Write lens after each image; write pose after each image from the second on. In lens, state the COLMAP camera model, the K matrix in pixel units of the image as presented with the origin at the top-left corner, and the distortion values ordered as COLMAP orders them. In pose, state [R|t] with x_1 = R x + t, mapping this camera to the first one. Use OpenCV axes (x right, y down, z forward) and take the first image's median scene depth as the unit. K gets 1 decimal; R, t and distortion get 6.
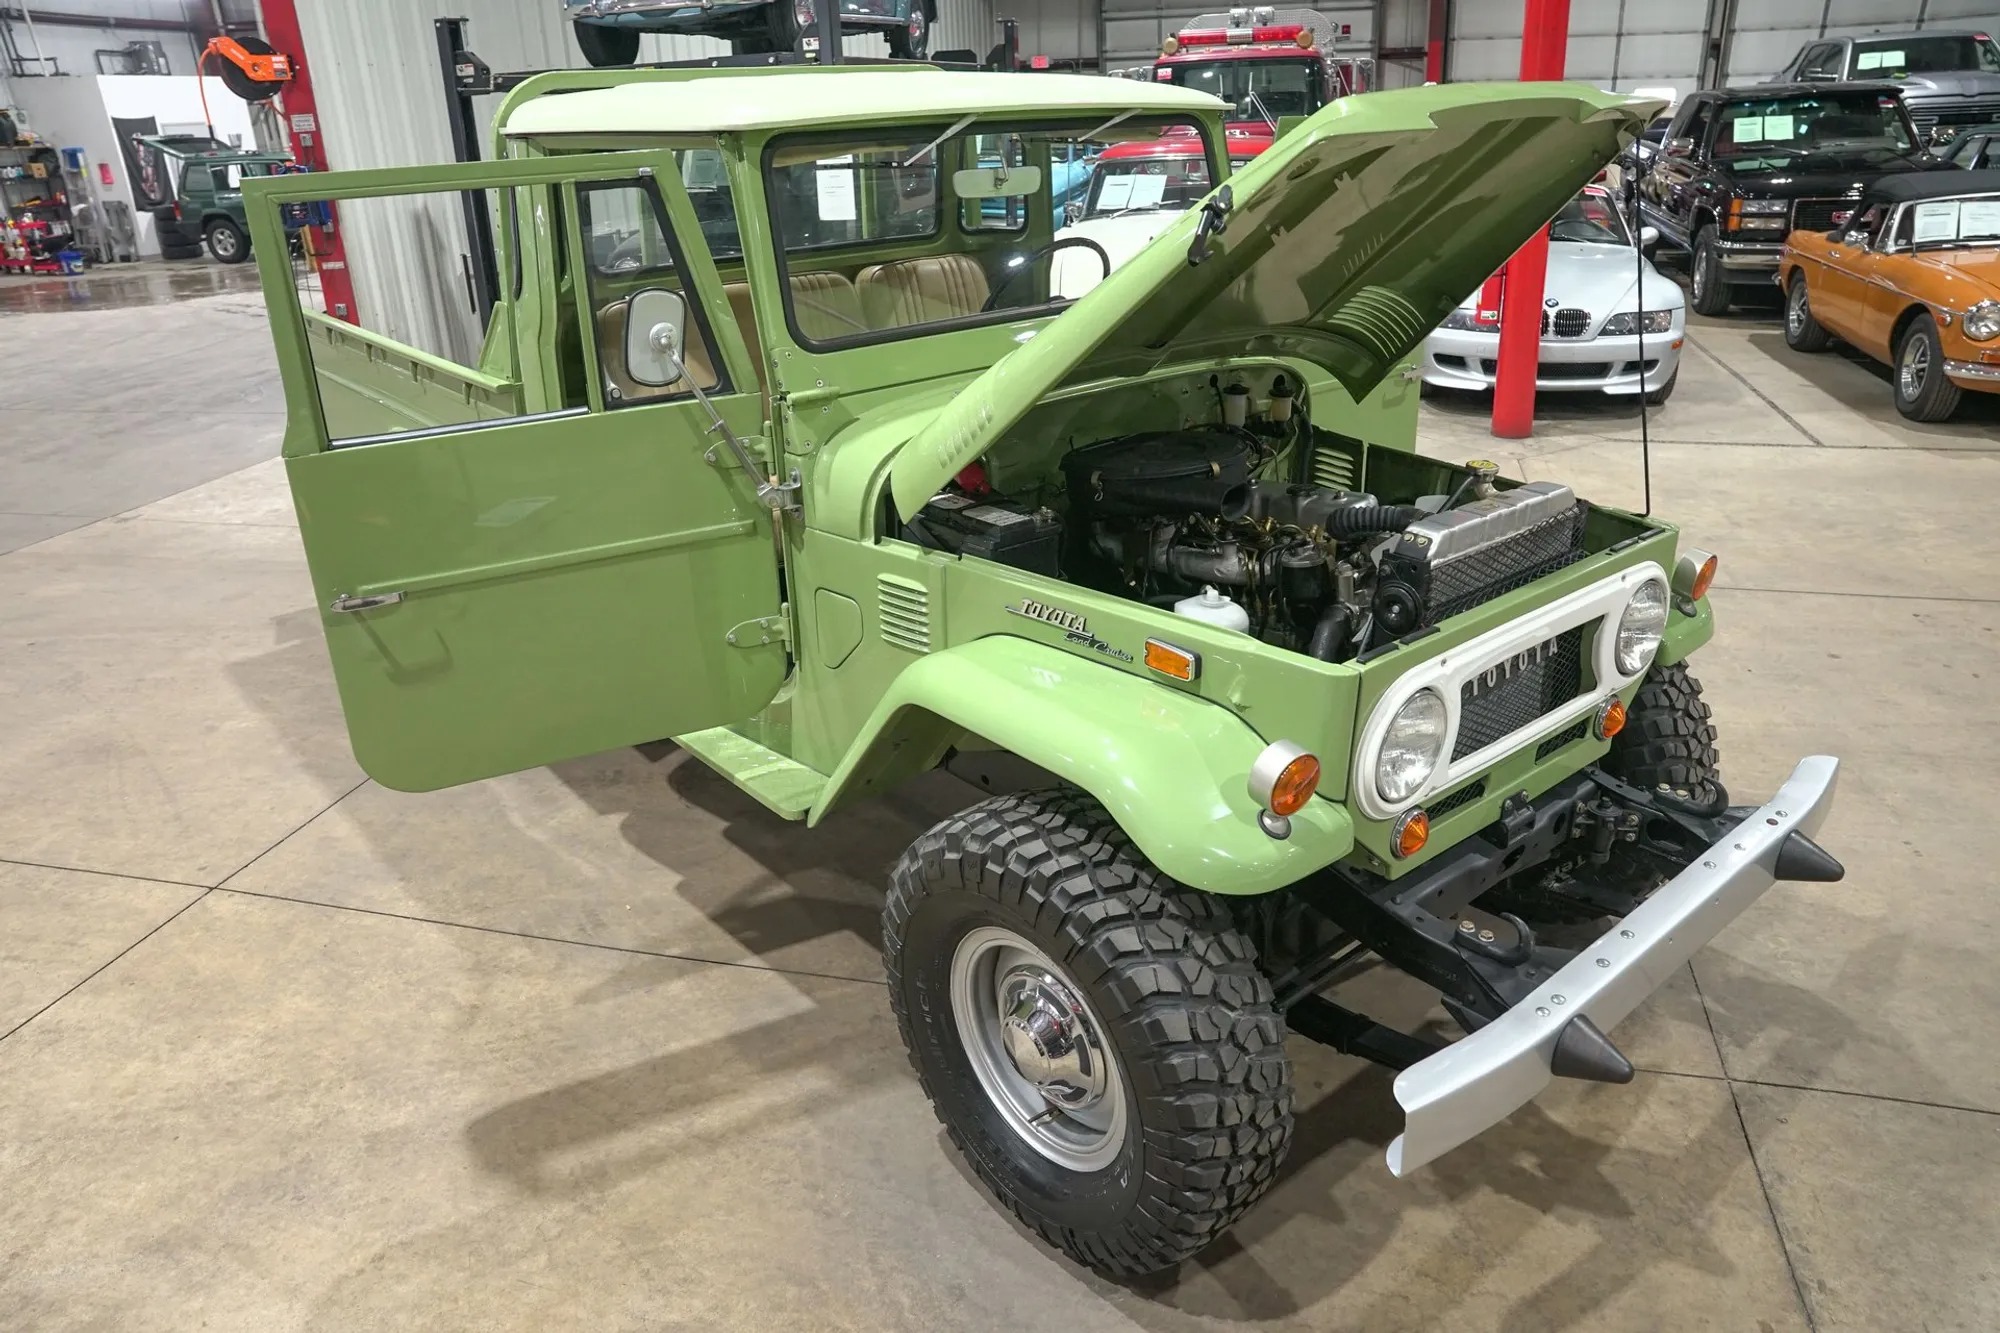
lens RADIAL K [[1370.5, 0, 1004.9], [0, 1370.5, 665.9], [0, 0, 1]] dist [-0.143781, 0.112703]
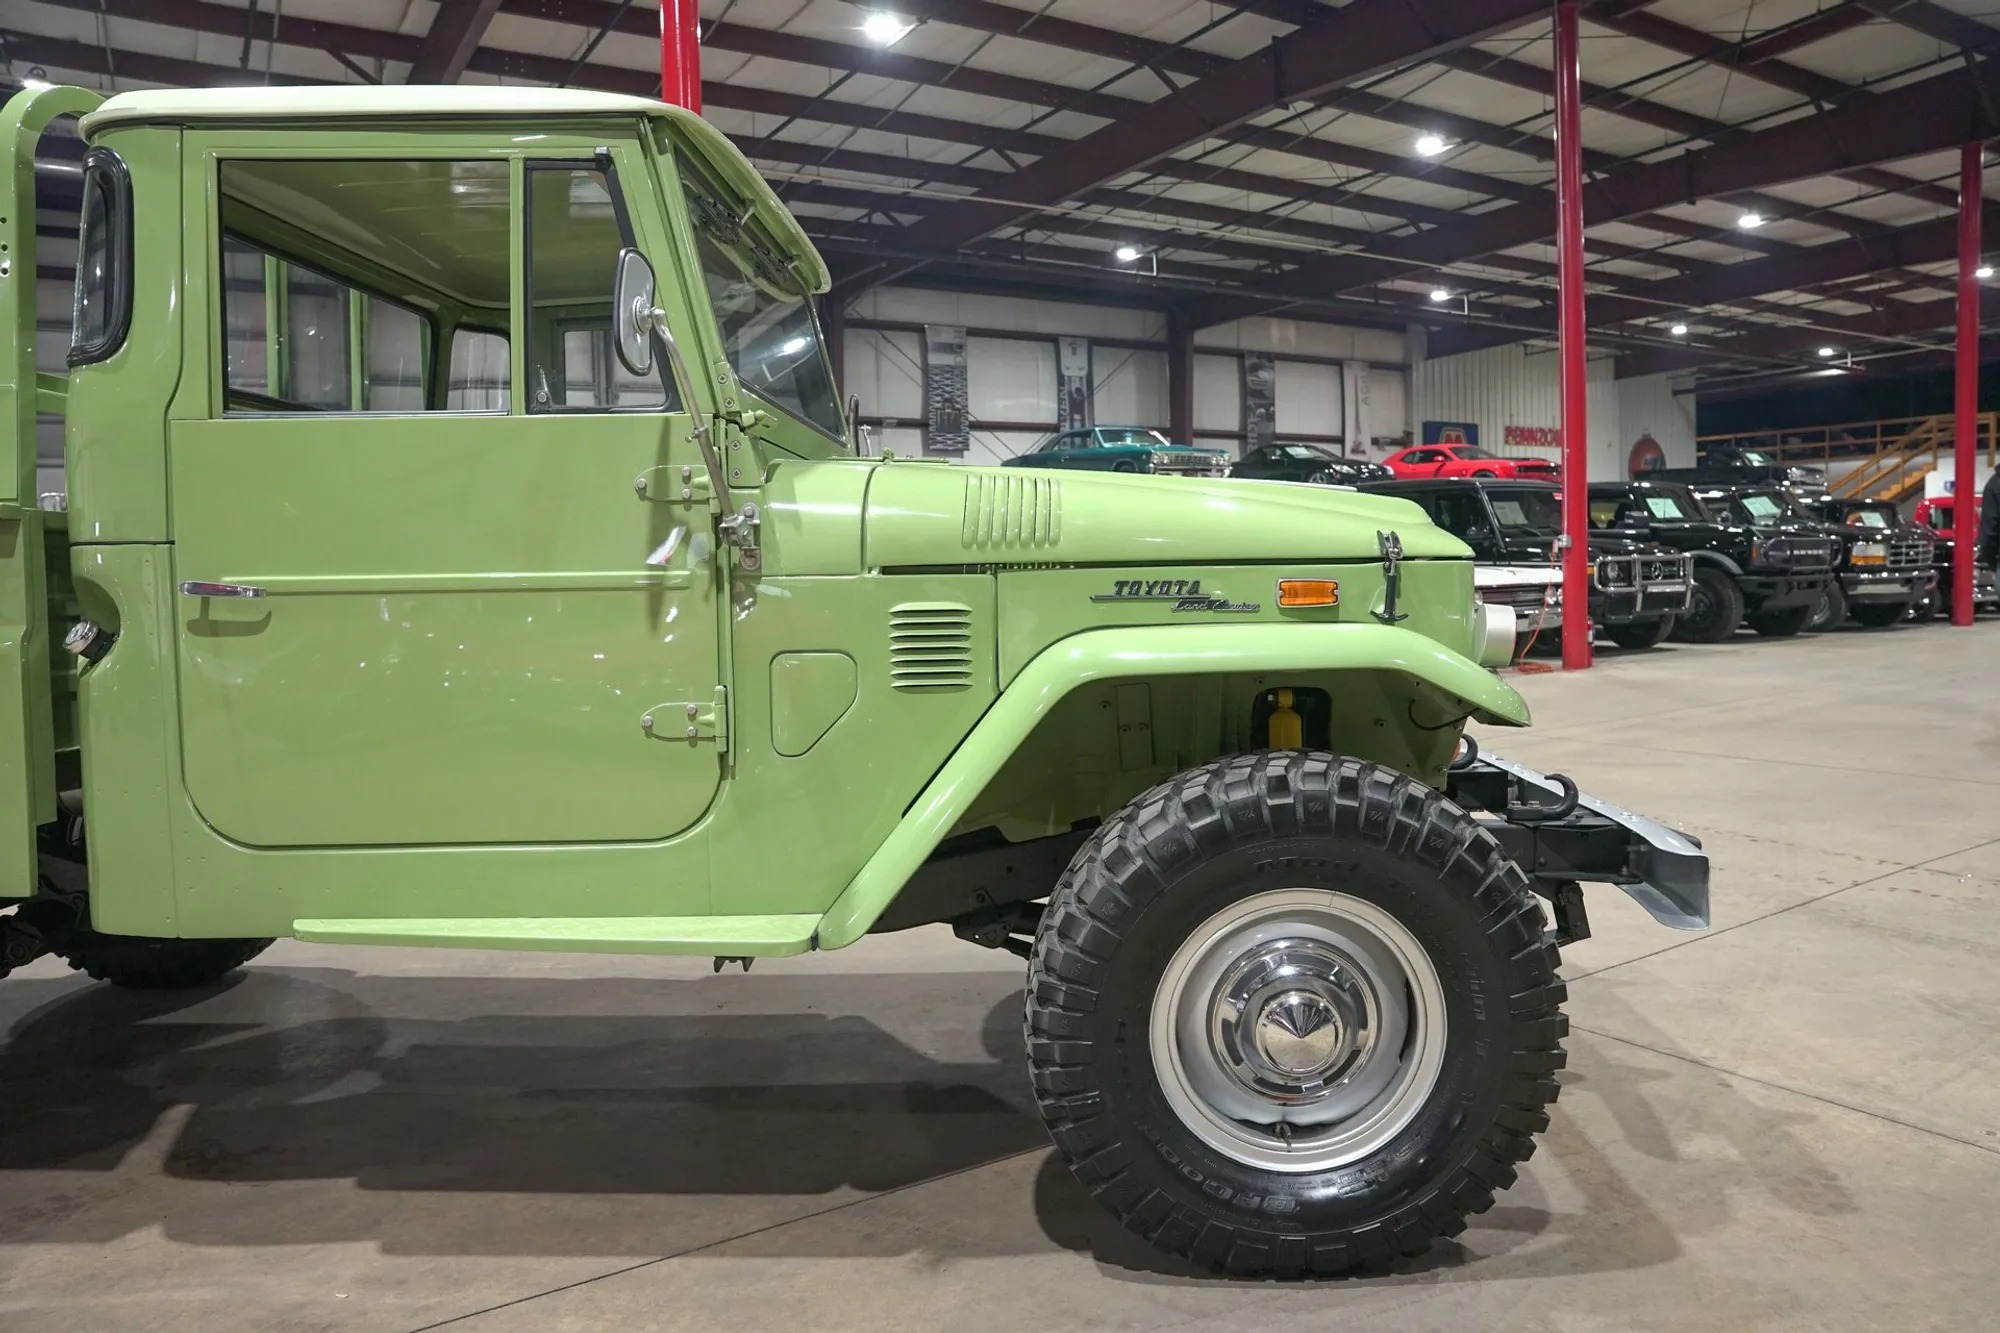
lens RADIAL K [[1371.3, 0, 1006.4], [0, 1371.3, 666.4], [0, 0, 1]] dist [-0.144110, 0.113920]
pose [[0.684082, -0.035748, 0.728529, -0.537199], [0.289563, 0.930032, -0.226260, 0.146012], [-0.669467, 0.365735, 0.646569, 0.331491]]
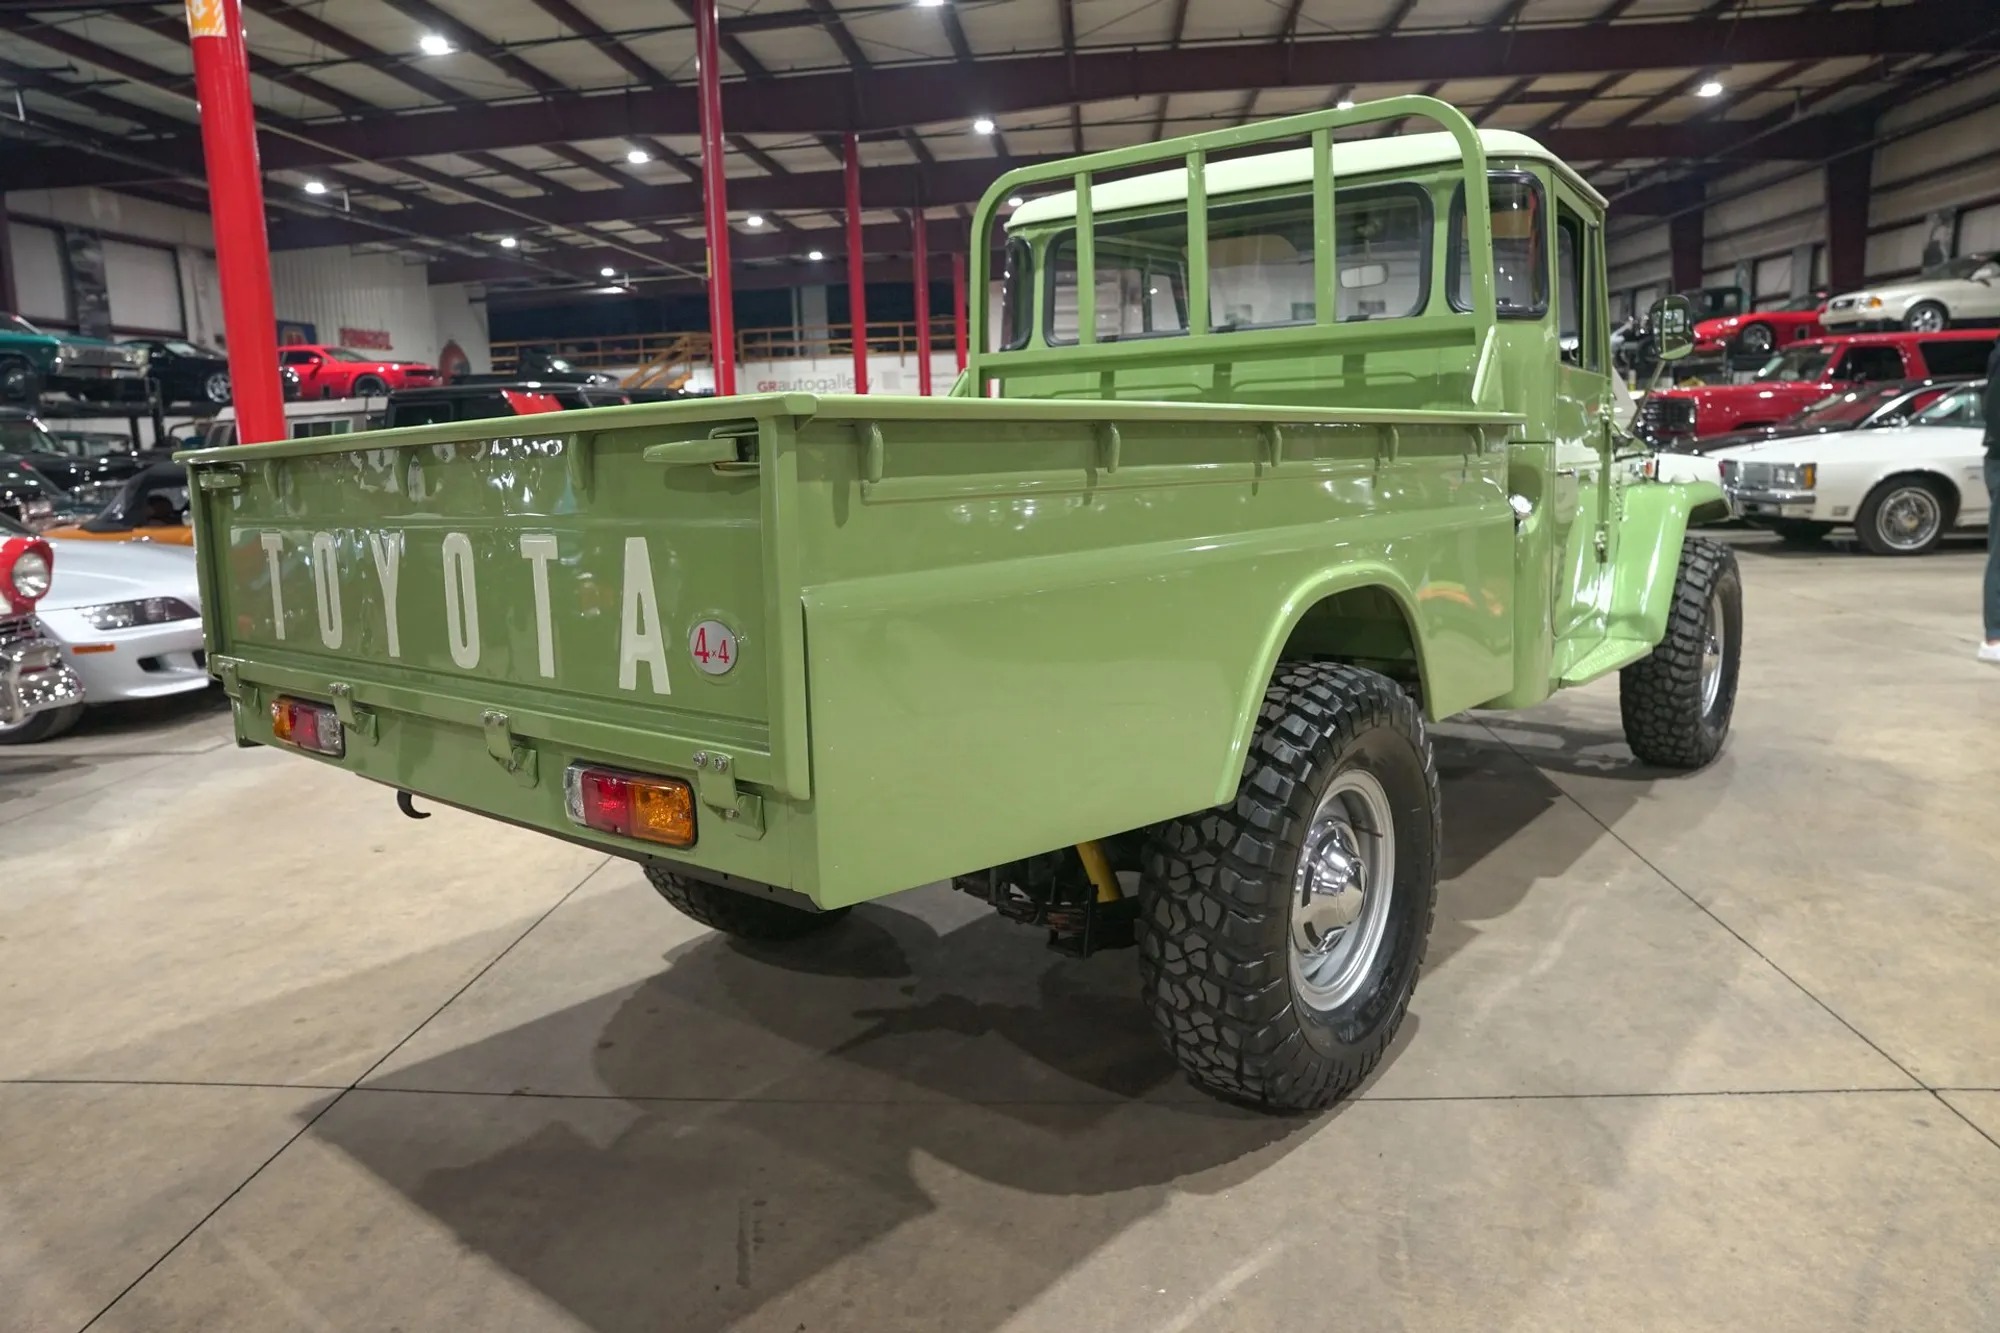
lens RADIAL K [[1370.5, 0, 1004.9], [0, 1370.5, 665.9], [0, 0, 1]] dist [-0.143781, 0.112703]
pose [[-0.177451, -0.129296, 0.975599, -1.289083], [0.423261, 0.884935, 0.194267, -0.406187], [-0.888460, 0.447406, -0.102307, 1.565895]]
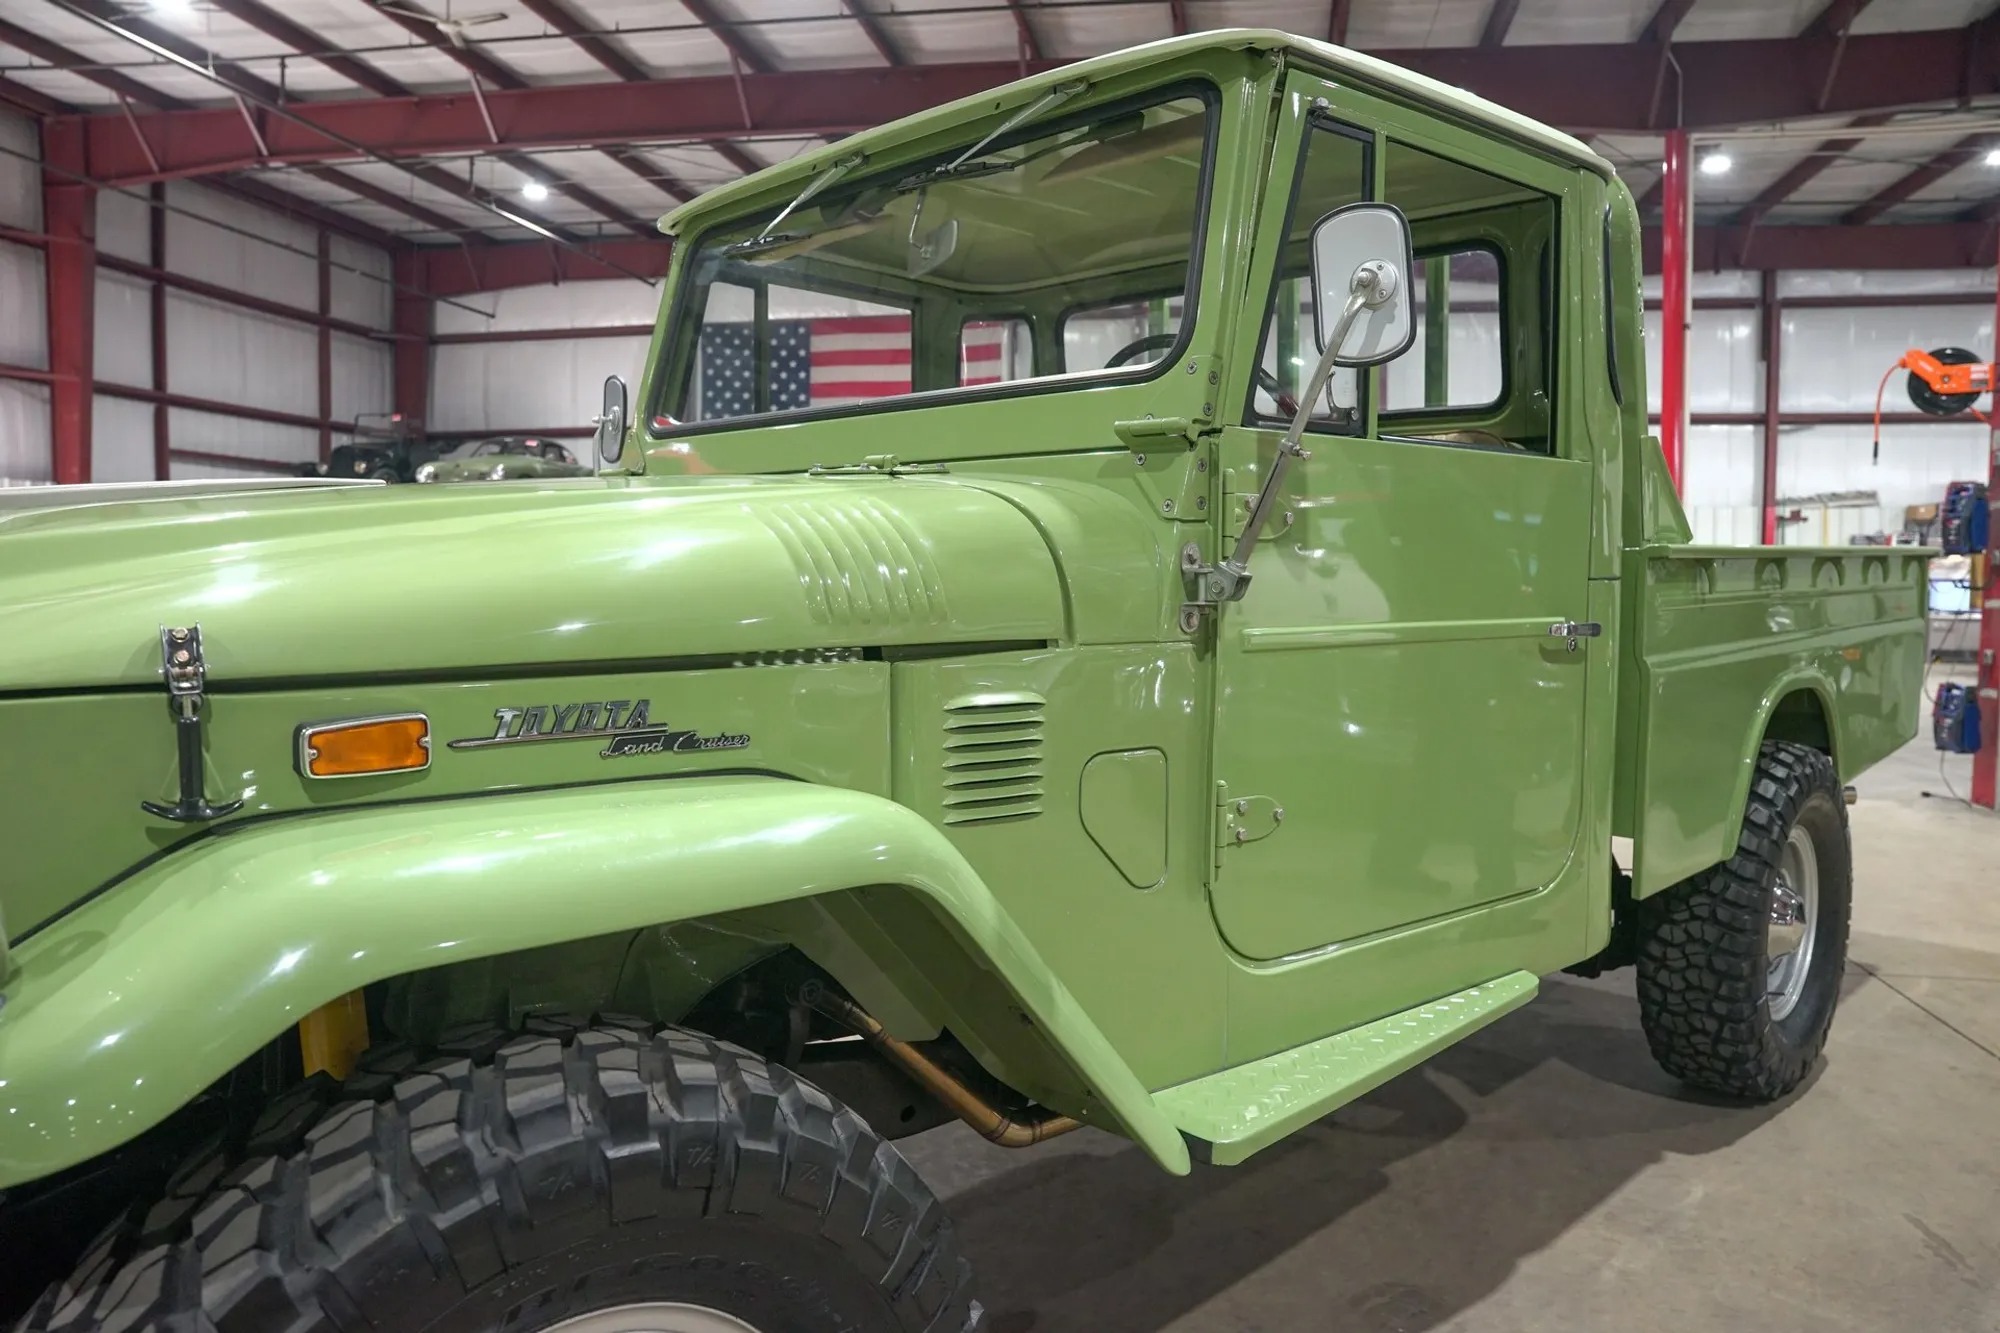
lens RADIAL K [[1371.3, 0, 1006.4], [0, 1371.3, 666.4], [0, 0, 1]] dist [-0.144110, 0.113920]
pose [[0.062187, 0.101364, -0.992904, 0.706847], [-0.399567, 0.914156, 0.068299, -0.206875], [0.914592, 0.392485, 0.097350, 0.992024]]
